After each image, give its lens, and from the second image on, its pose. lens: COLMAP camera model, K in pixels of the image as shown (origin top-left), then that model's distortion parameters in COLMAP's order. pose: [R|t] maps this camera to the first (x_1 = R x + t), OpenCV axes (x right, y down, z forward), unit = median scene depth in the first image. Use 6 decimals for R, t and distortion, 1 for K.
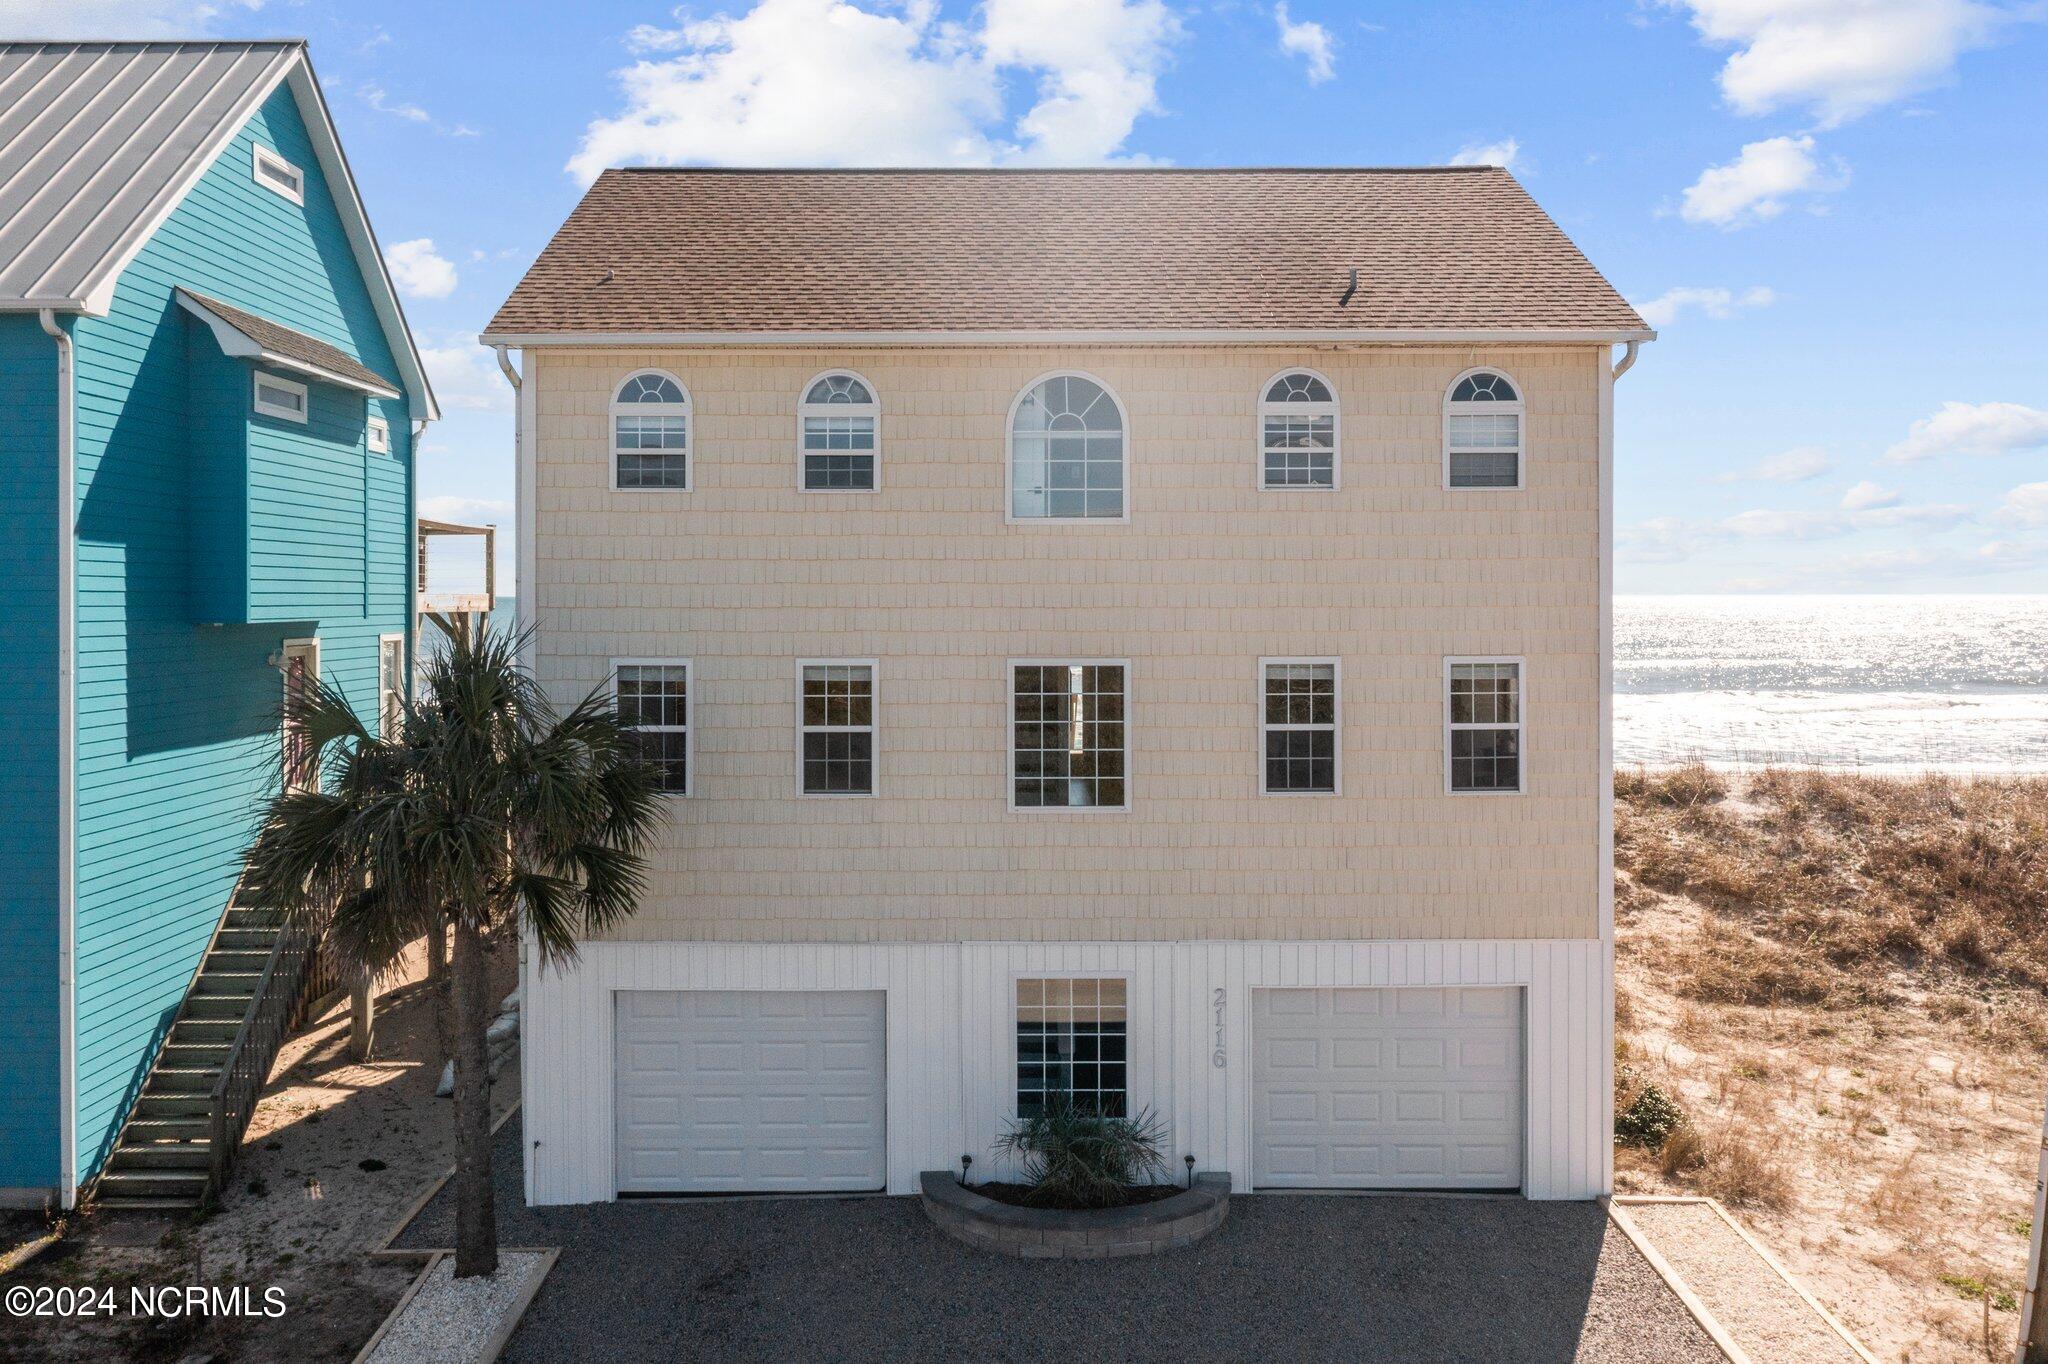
lens RADIAL K [[1591.3, 0, 1017.1], [0, 1591.3, 661.3], [0, 0, 1]] dist [-0.002700, -0.003523]
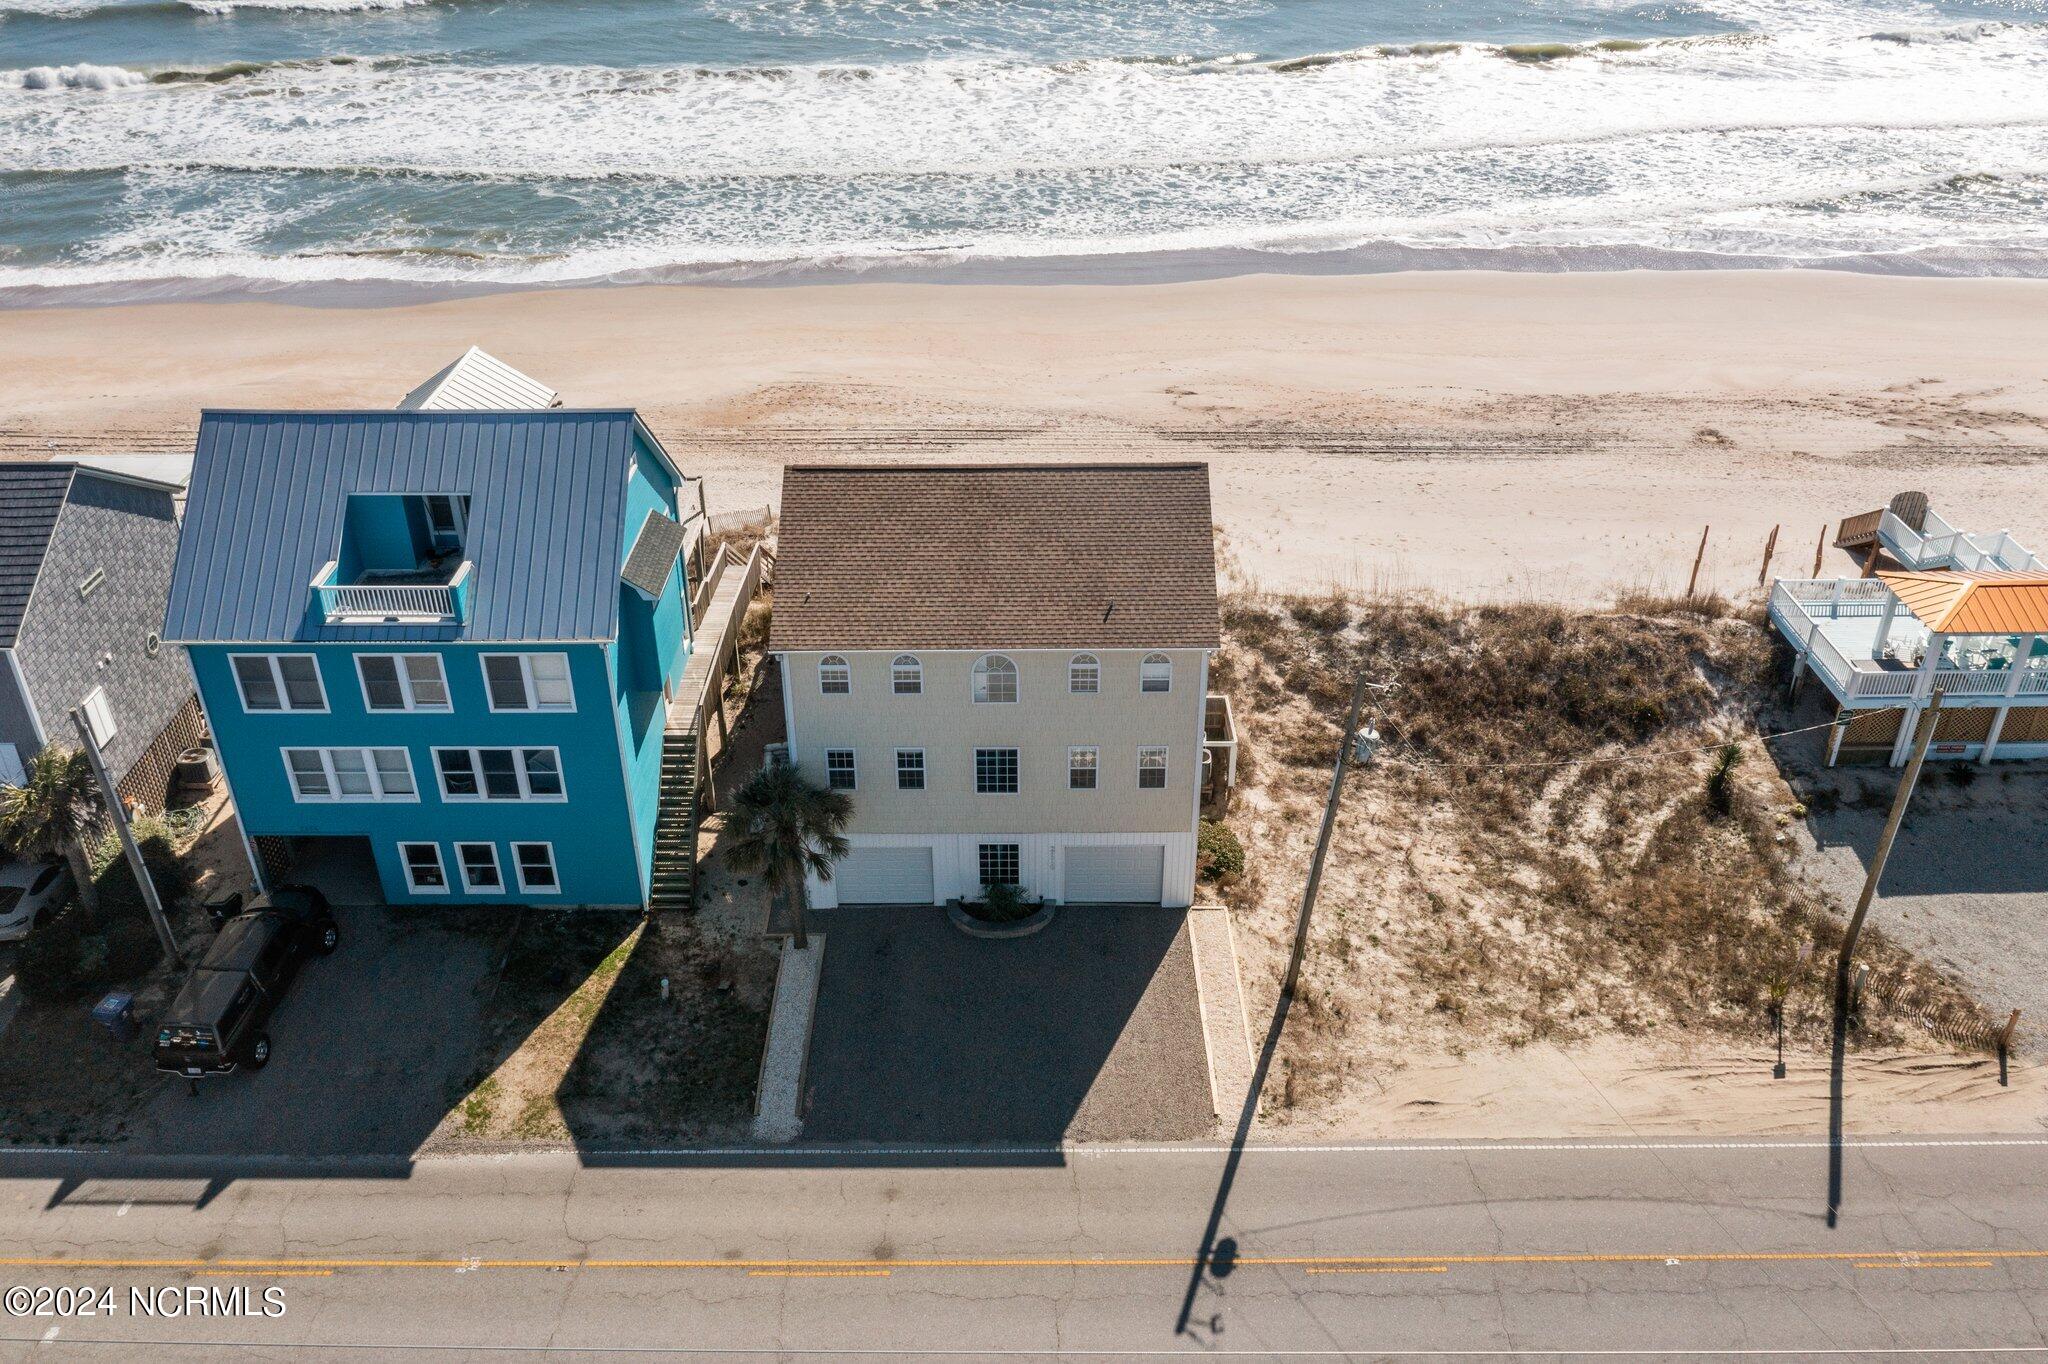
lens RADIAL K [[1609.7, 0, 1016.9], [0, 1609.7, 685.7], [0, 0, 1]] dist [-0.008864, -0.003831]
pose [[0.999978, 0.000124, -0.006704, 0.084399], [0.003339, 0.857897, 0.513811, -1.469359], [0.005815, -0.513822, 0.857877, -1.252277]]
